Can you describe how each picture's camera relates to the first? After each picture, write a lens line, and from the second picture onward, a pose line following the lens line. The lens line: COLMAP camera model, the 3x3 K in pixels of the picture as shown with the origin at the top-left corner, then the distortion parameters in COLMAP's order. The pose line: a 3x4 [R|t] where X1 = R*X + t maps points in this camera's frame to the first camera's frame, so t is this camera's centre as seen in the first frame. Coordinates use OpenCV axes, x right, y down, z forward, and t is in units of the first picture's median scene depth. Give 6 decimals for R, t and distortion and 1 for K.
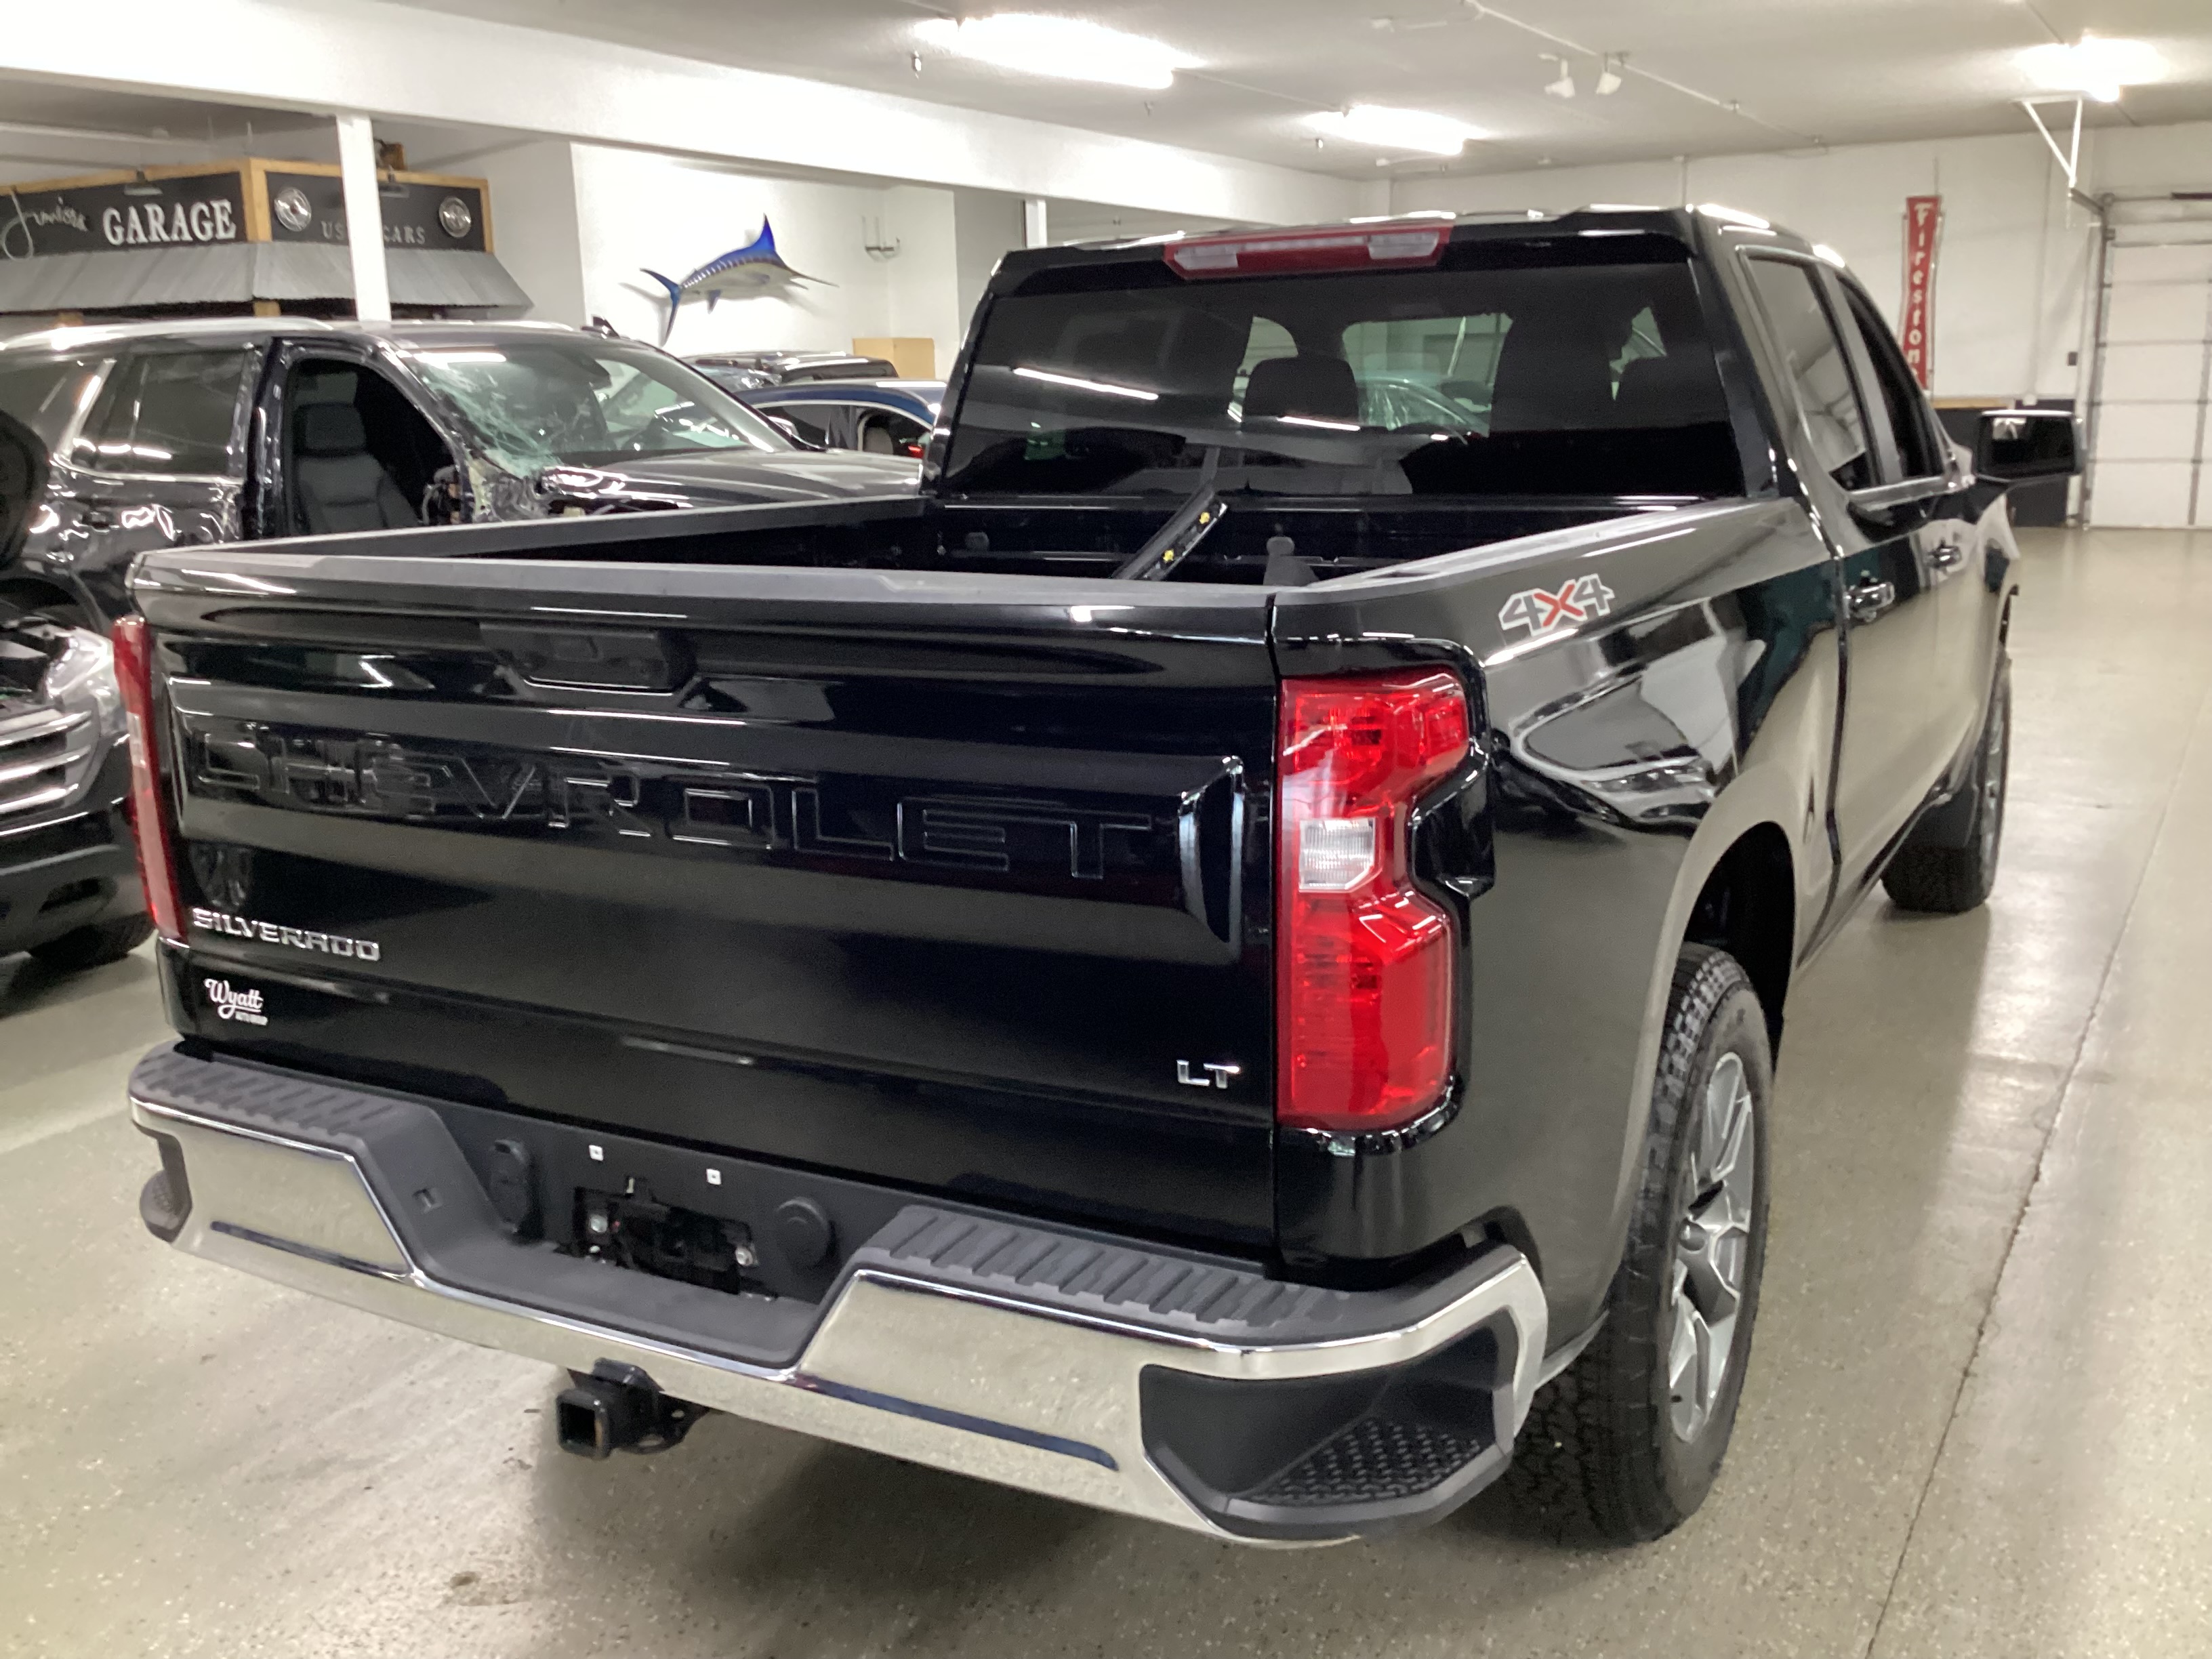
lens RADIAL K [[2034.5, 0, 1106.0], [0, 2034.5, 829.5], [0, 0, 1]] dist [0.135075, -0.215592]
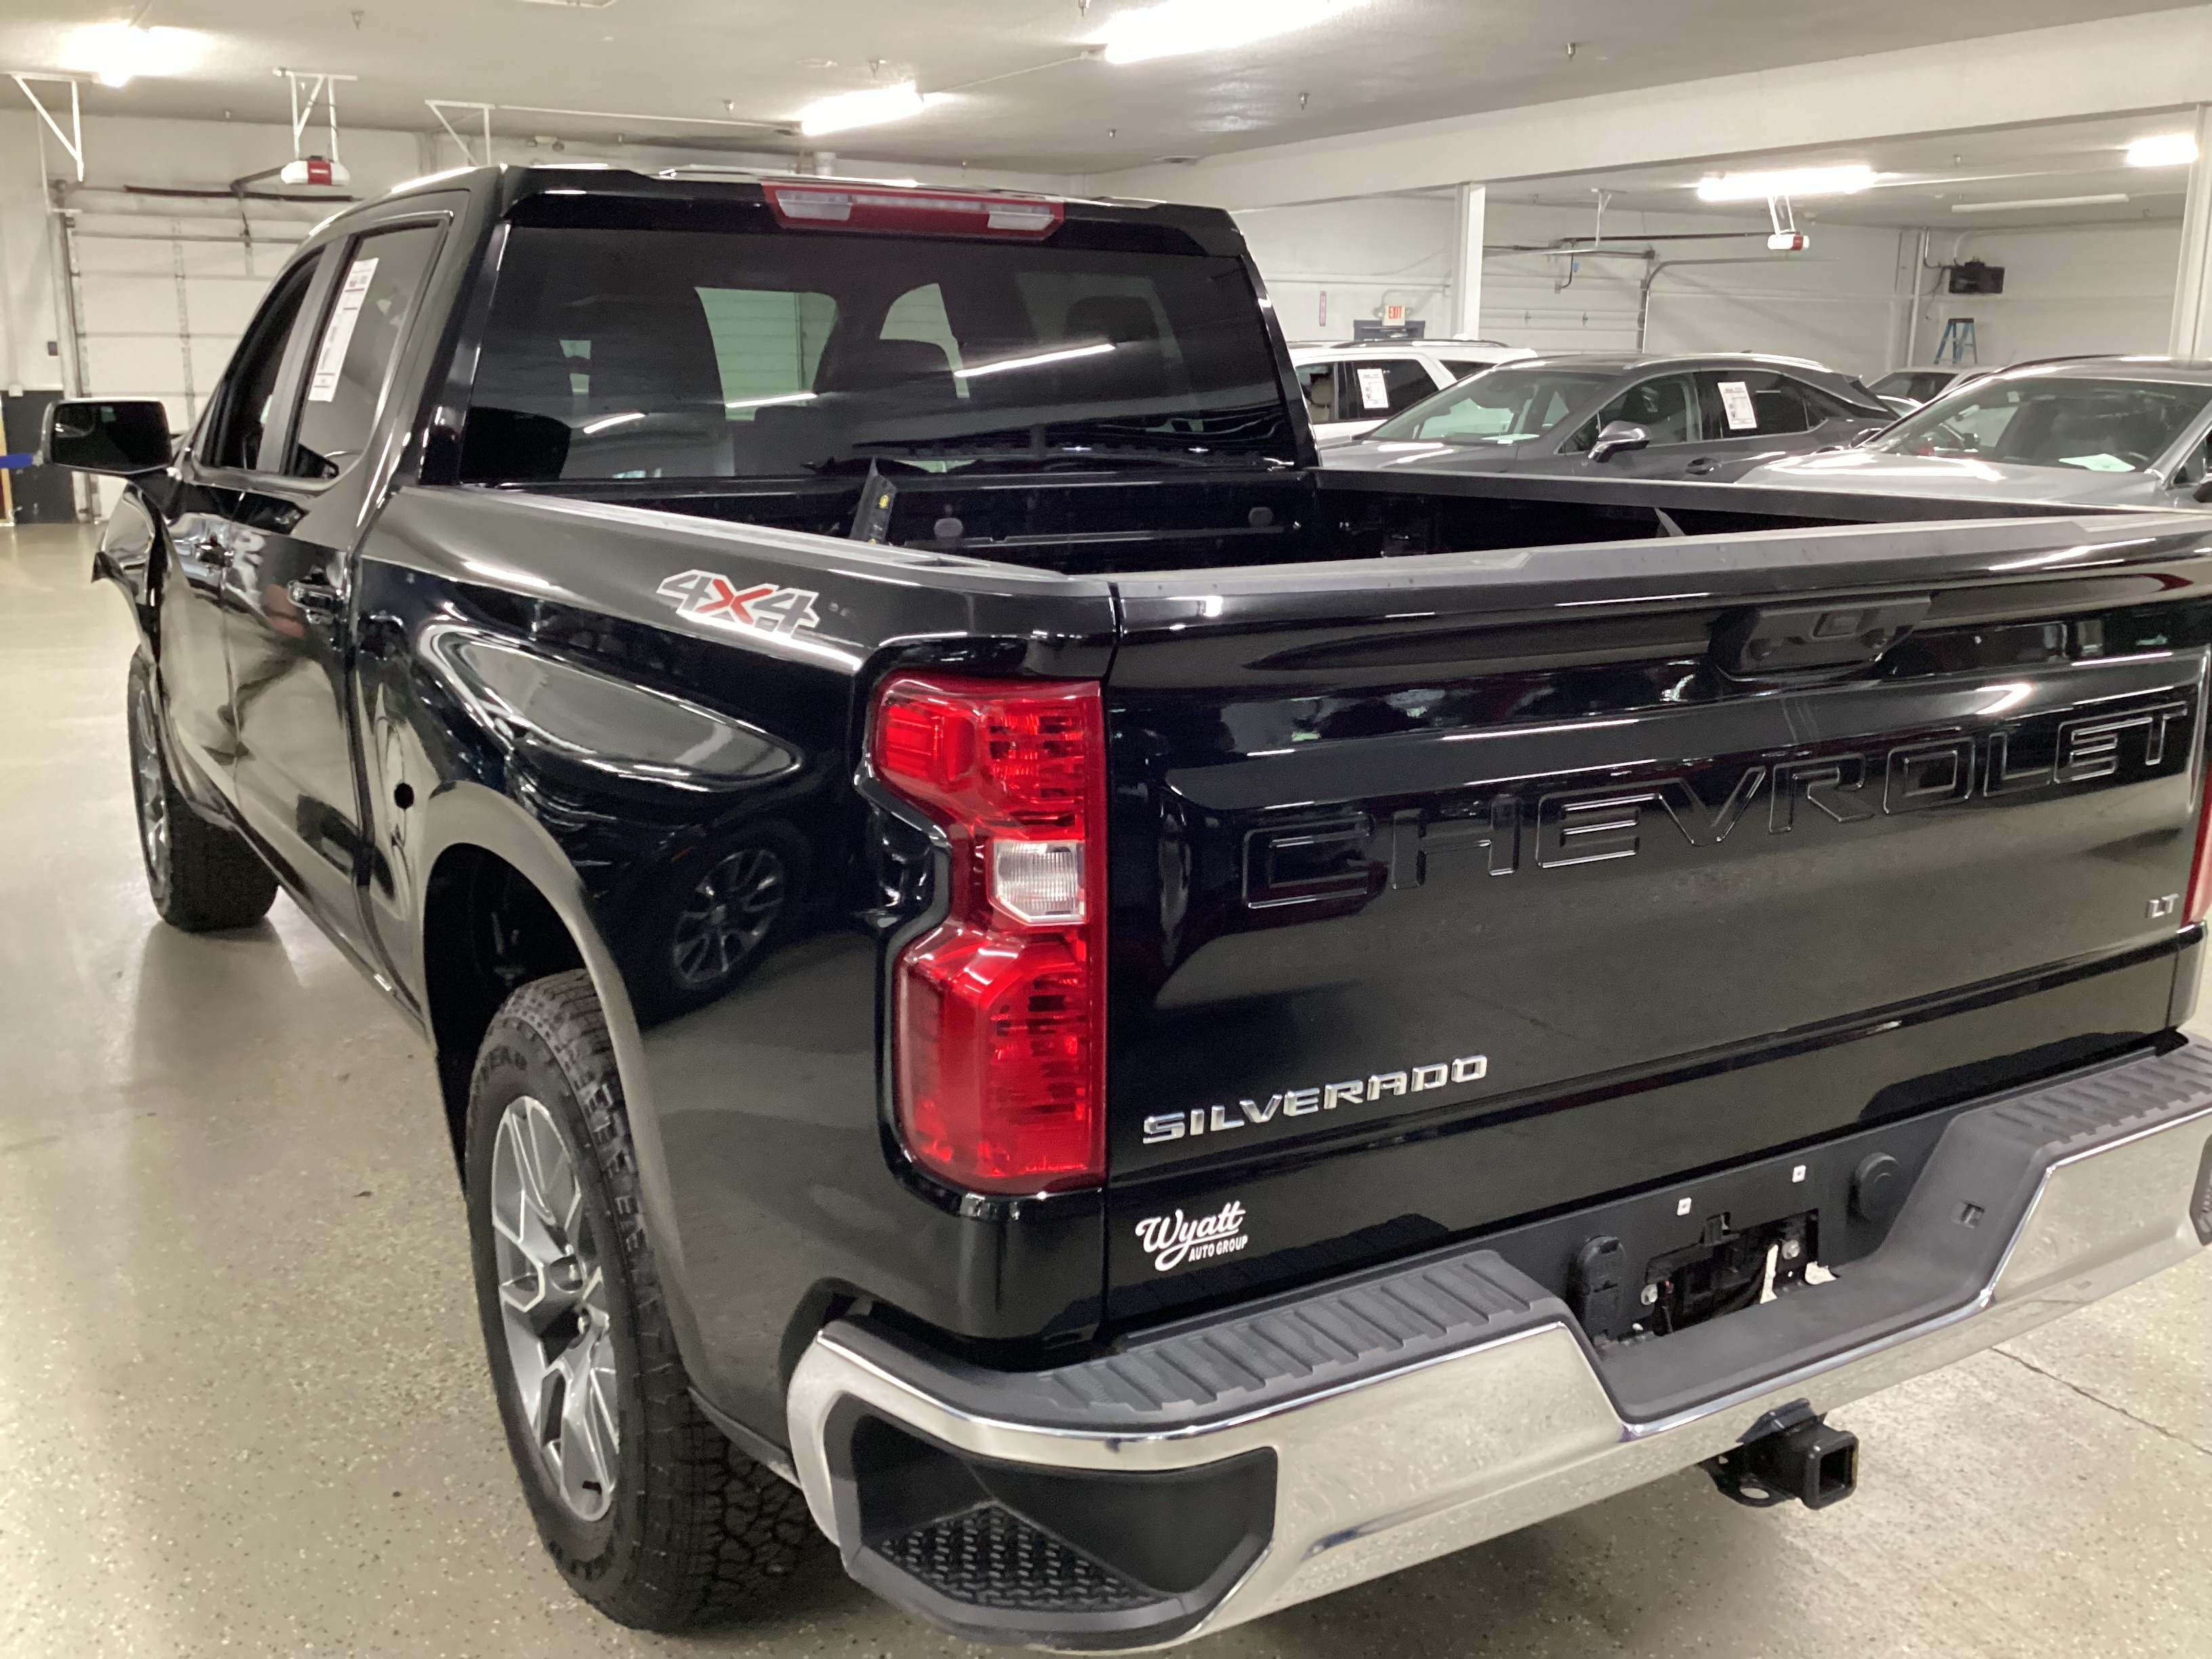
lens RADIAL K [[2034.5, 0, 1106.0], [0, 2034.5, 829.5], [0, 0, 1]] dist [0.135075, -0.215592]
pose [[0.471688, -0.167795, 0.865653, -0.302256], [0.166964, 0.980963, 0.099169, -0.035829], [-0.865814, 0.097756, 0.490724, 0.209463]]
